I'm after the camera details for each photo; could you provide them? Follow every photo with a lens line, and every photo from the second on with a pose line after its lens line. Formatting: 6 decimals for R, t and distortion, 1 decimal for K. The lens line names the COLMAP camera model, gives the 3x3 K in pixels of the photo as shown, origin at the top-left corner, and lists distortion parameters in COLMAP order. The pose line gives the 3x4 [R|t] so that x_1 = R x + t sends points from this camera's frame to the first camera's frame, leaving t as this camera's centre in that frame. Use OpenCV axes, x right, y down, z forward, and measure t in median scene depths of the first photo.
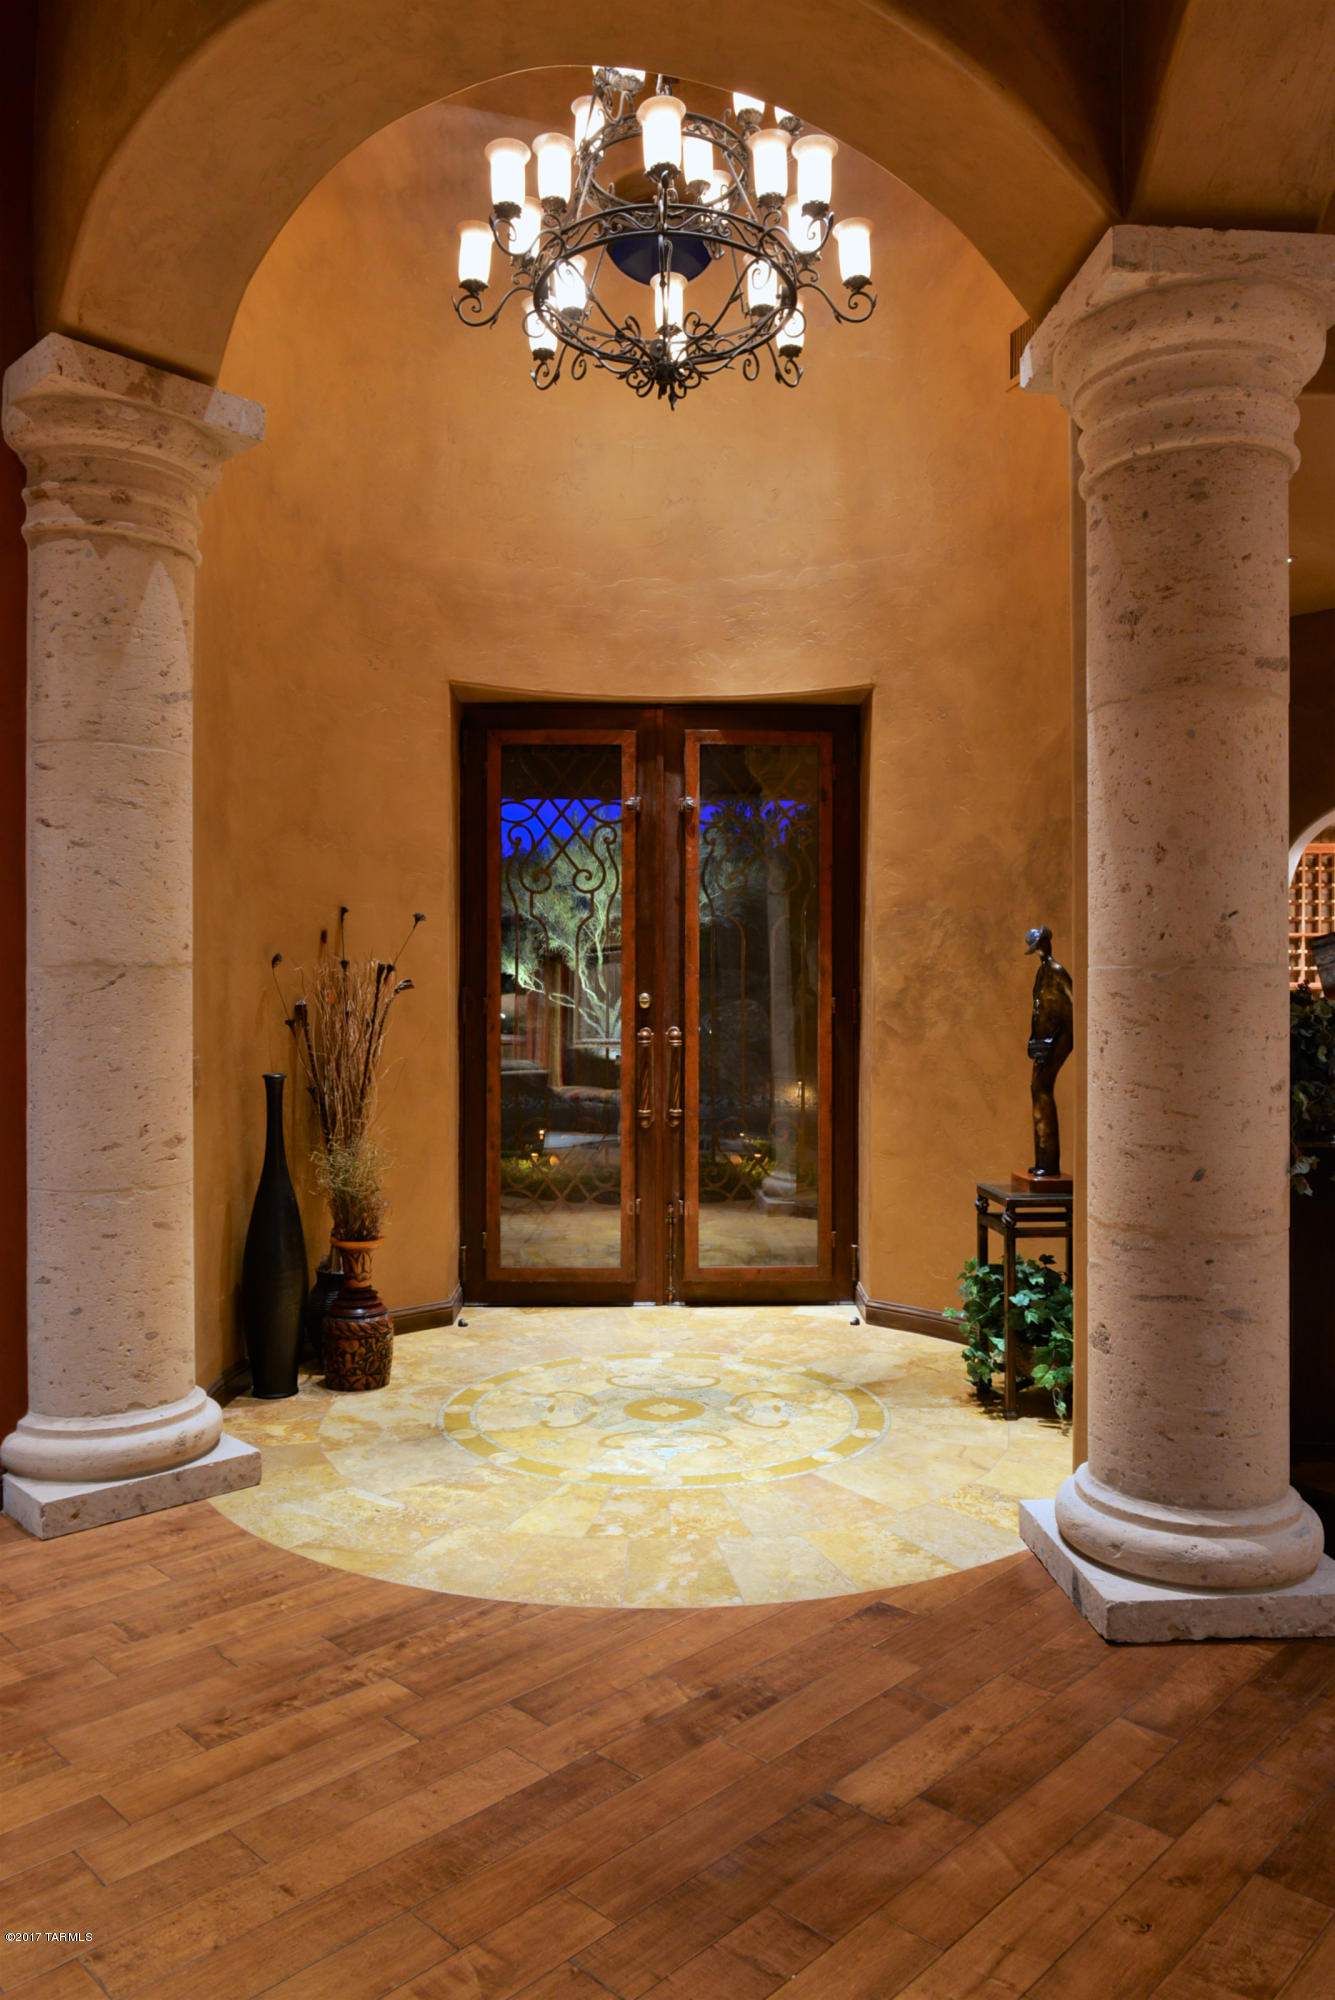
lens RADIAL K [[1383.4, 0, 663.6], [0, 1383.4, 993.5], [0, 0, 1]] dist [-0.013857, -0.002895]
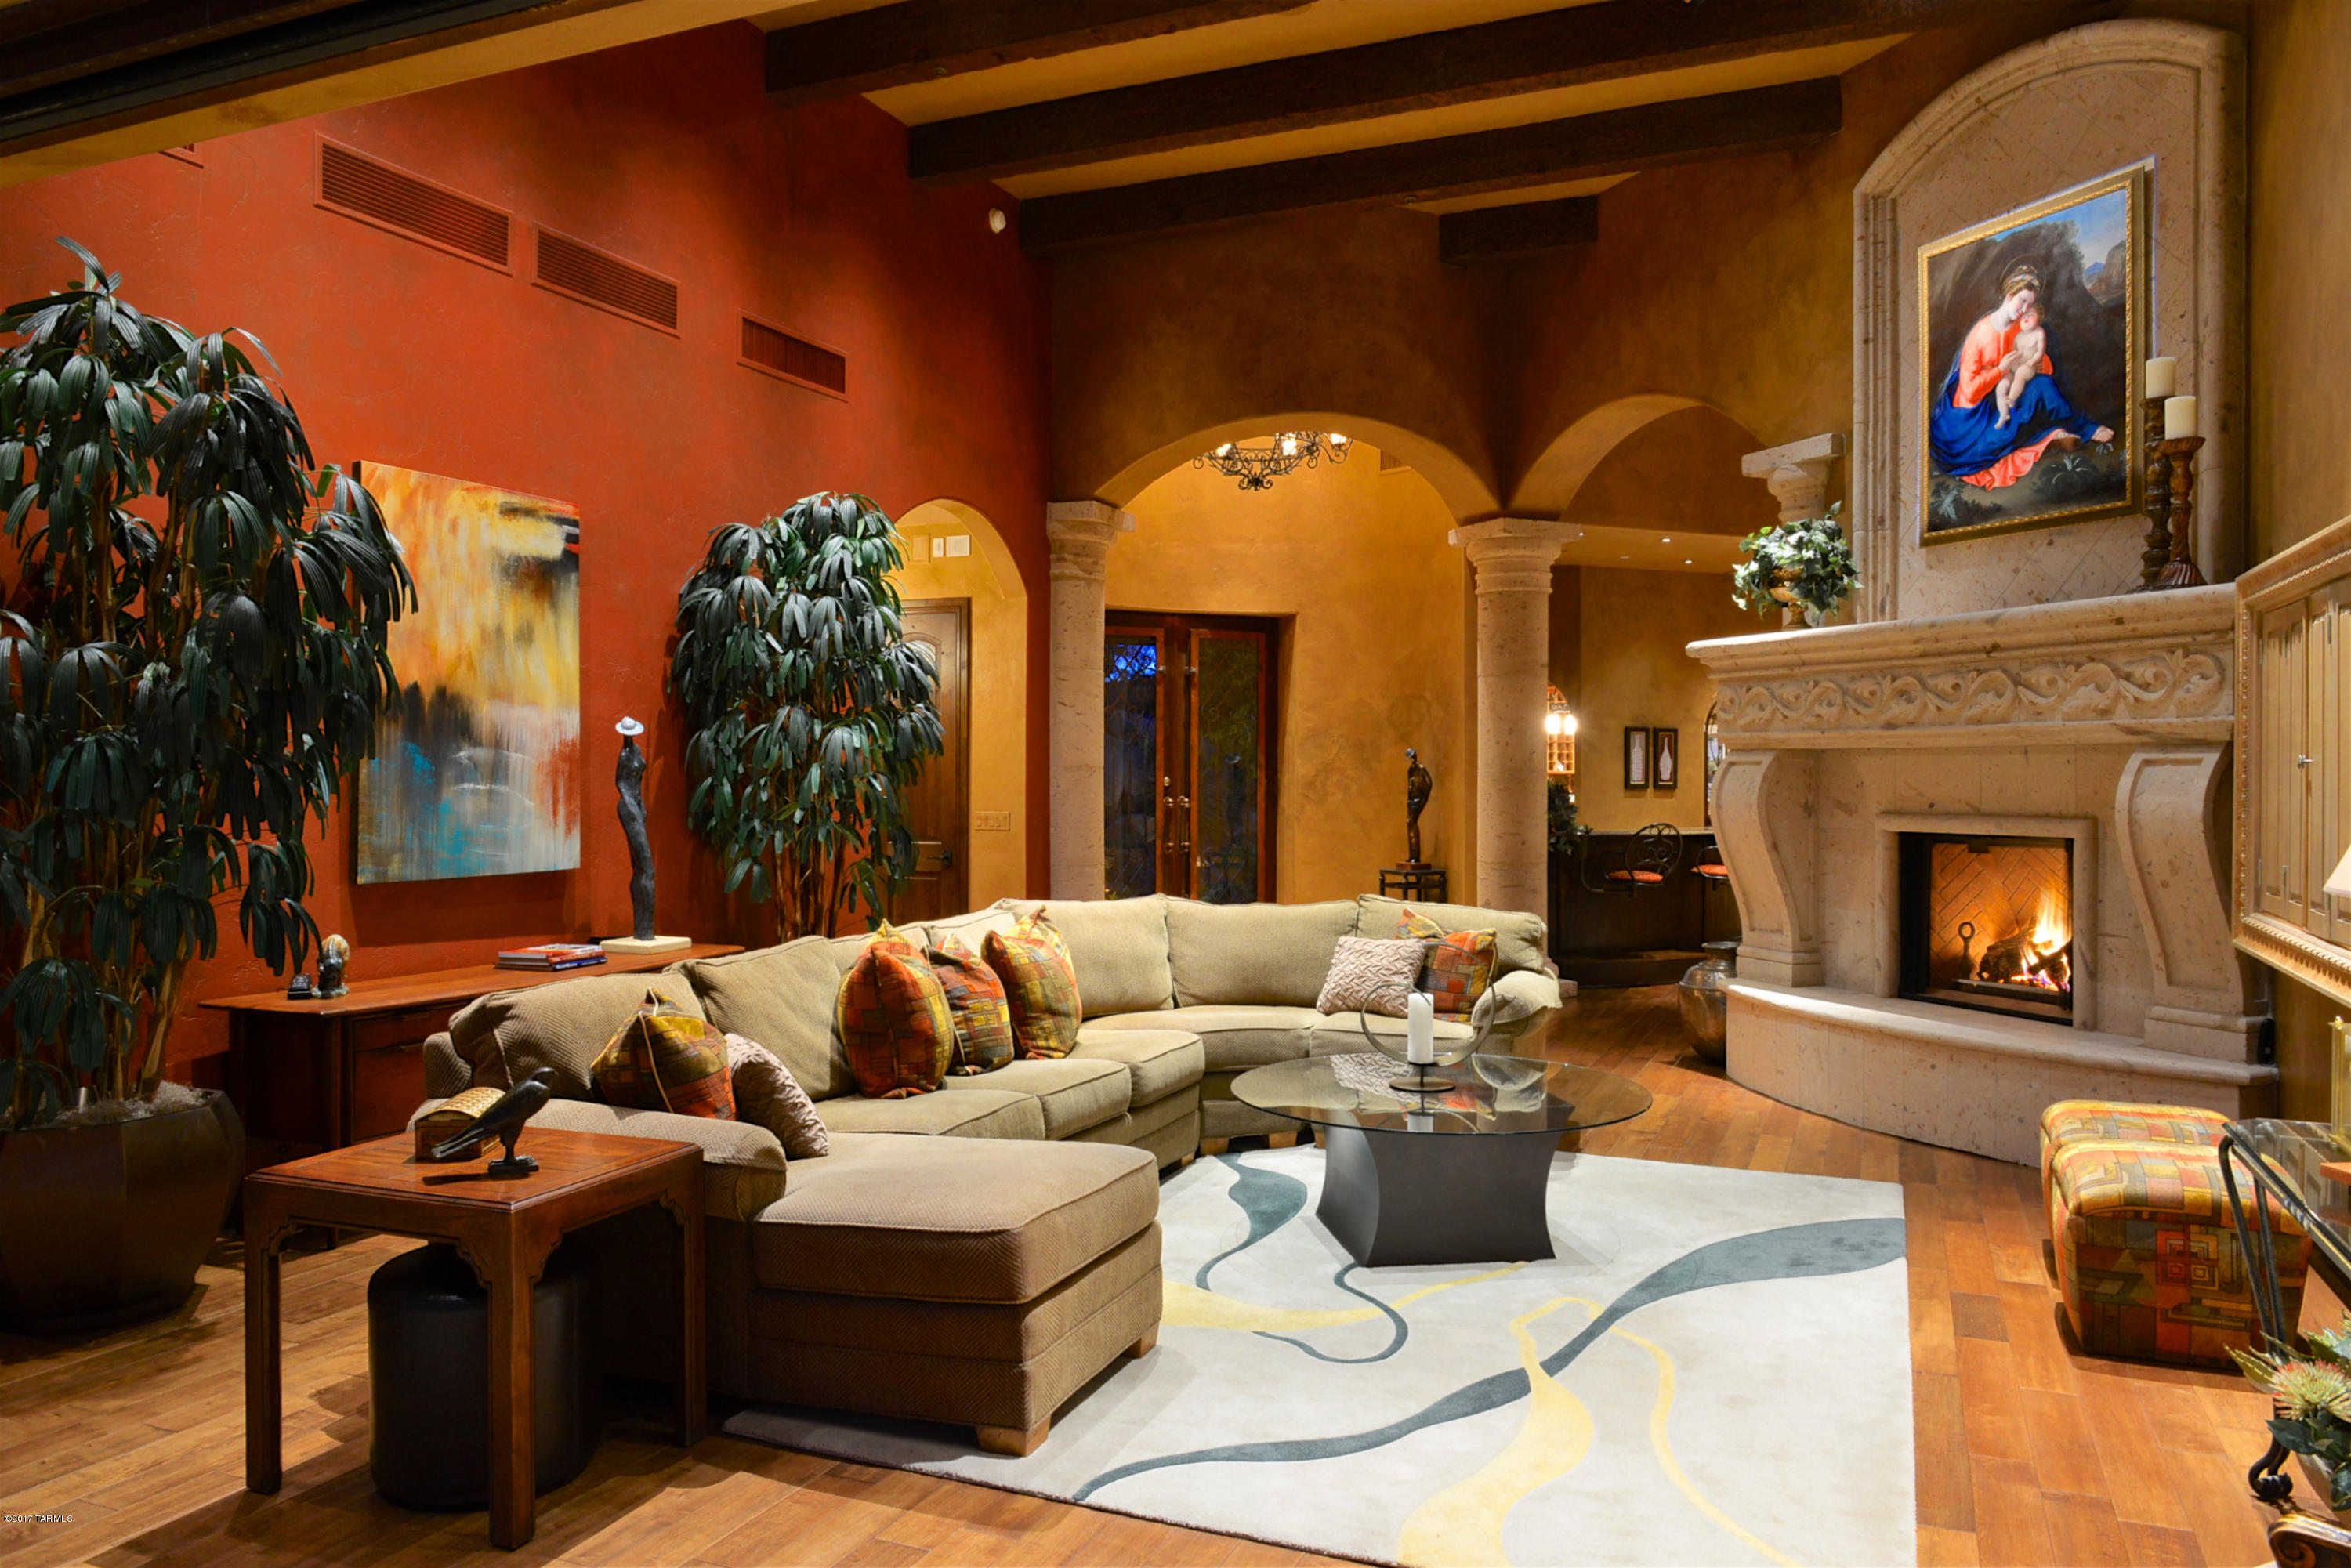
lens RADIAL K [[1626.1, 0, 1181.3], [0, 1626.1, 785.7], [0, 0, 1]] dist [-0.013857, -0.002895]
pose [[0.936255, 0.000172, 0.351322, -0.795994], [-0.003330, 0.999959, 0.008384, -0.007657], [-0.351306, -0.009019, 0.936217, -1.041285]]
